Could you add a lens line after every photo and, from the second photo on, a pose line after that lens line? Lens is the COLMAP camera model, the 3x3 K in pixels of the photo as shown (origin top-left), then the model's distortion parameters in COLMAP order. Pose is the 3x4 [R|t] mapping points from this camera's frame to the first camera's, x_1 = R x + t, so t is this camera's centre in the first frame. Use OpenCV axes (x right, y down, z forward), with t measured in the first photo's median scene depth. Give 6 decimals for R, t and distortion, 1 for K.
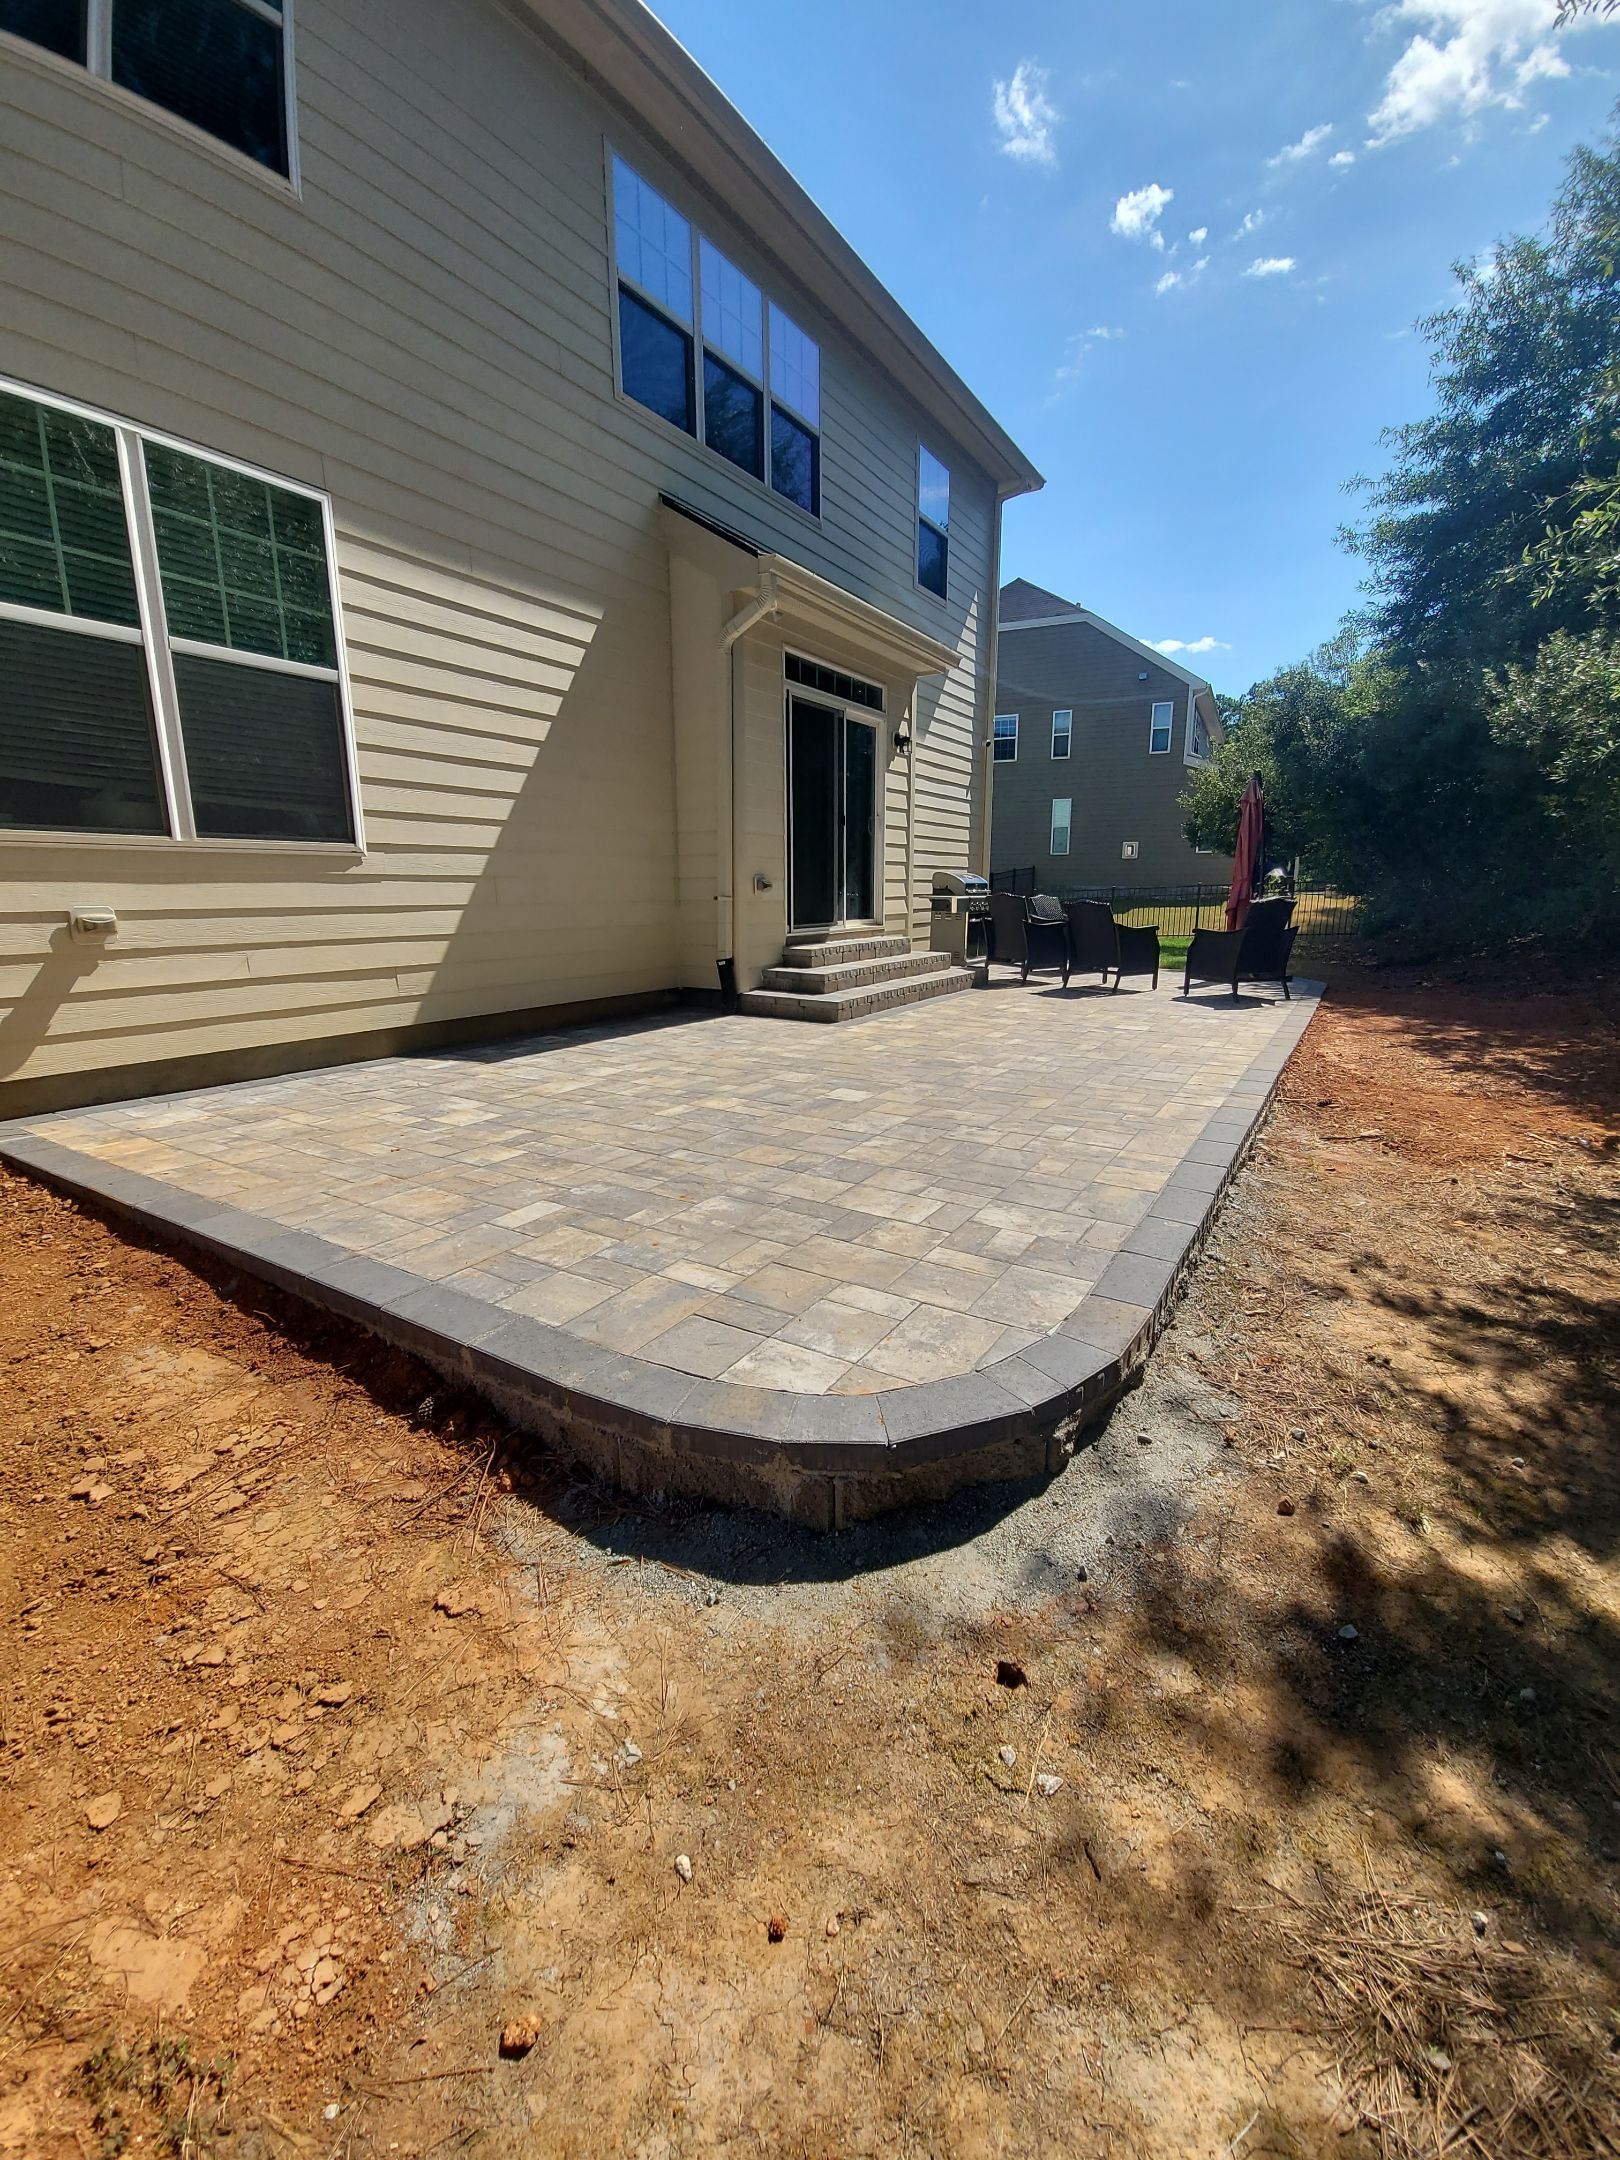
lens RADIAL K [[894.6, 0, 822.5], [0, 894.6, 1088.9], [0, 0, 1]] dist [0.002088, -0.007240]
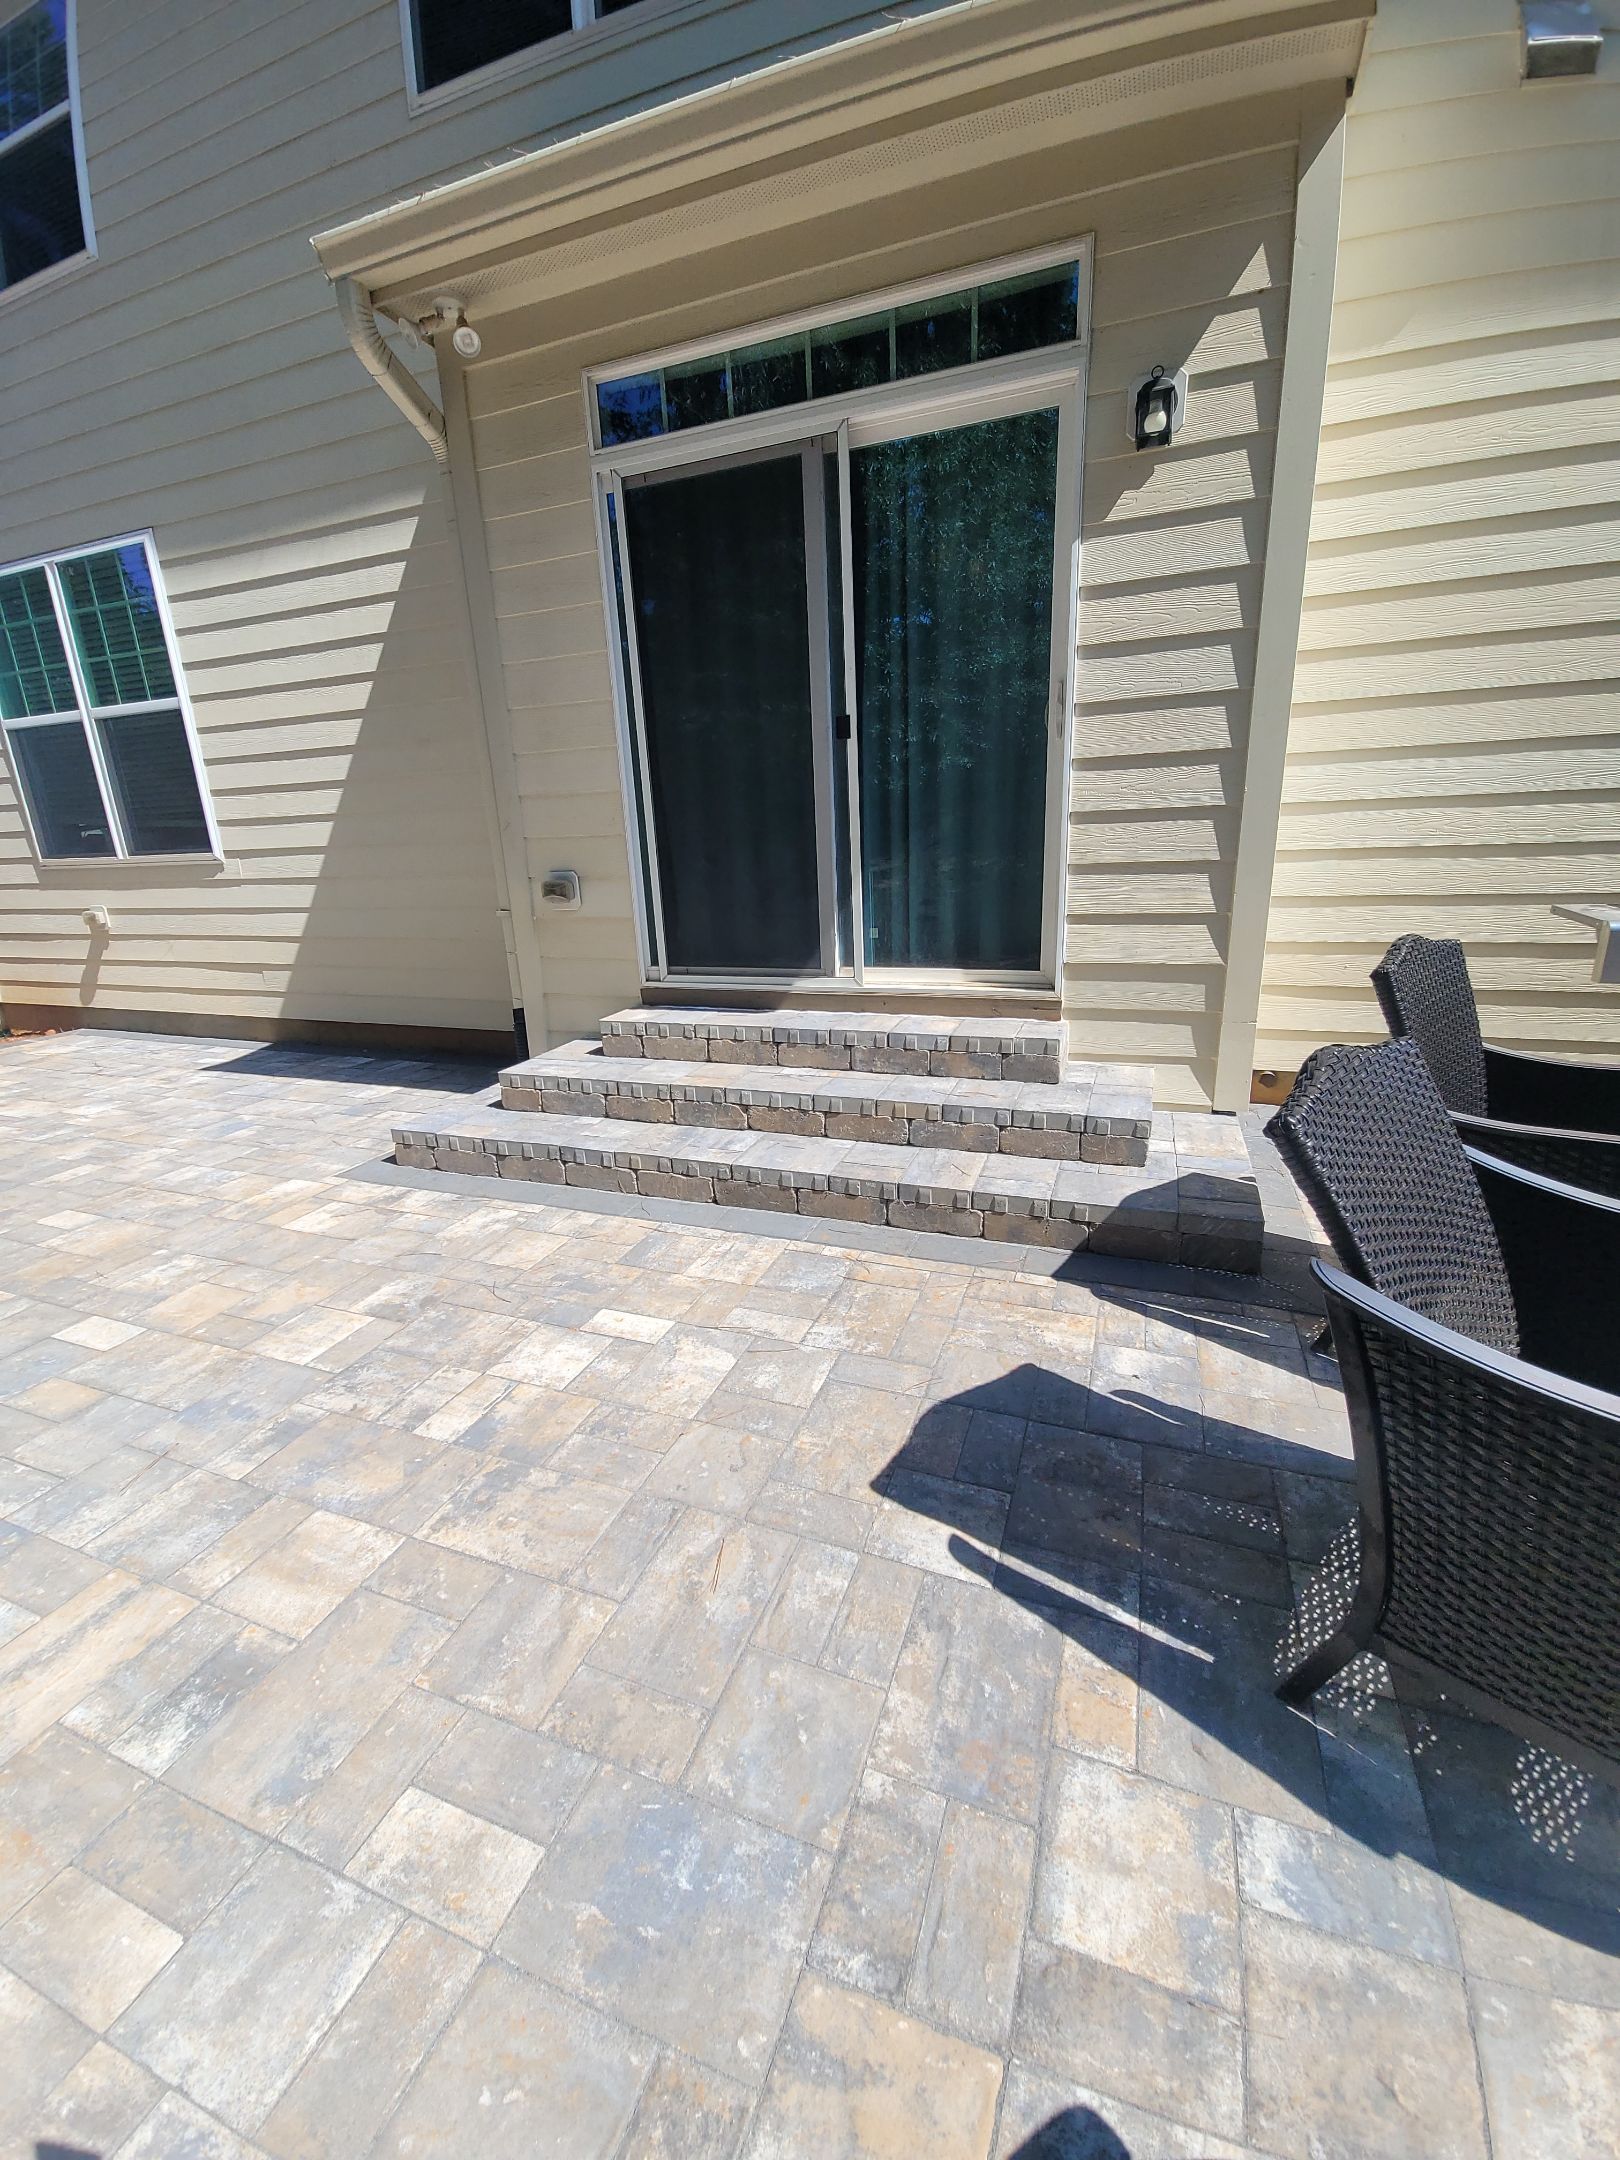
lens RADIAL K [[875.1, 0, 819.6], [0, 875.1, 1079.5], [0, 0, 1]] dist [0.022640, -0.014270]
pose [[0.178934, 0.266530, -0.947071, 0.753331], [-0.175083, 0.955868, 0.235927, -0.405045], [0.968157, 0.123600, 0.217702, 1.565587]]
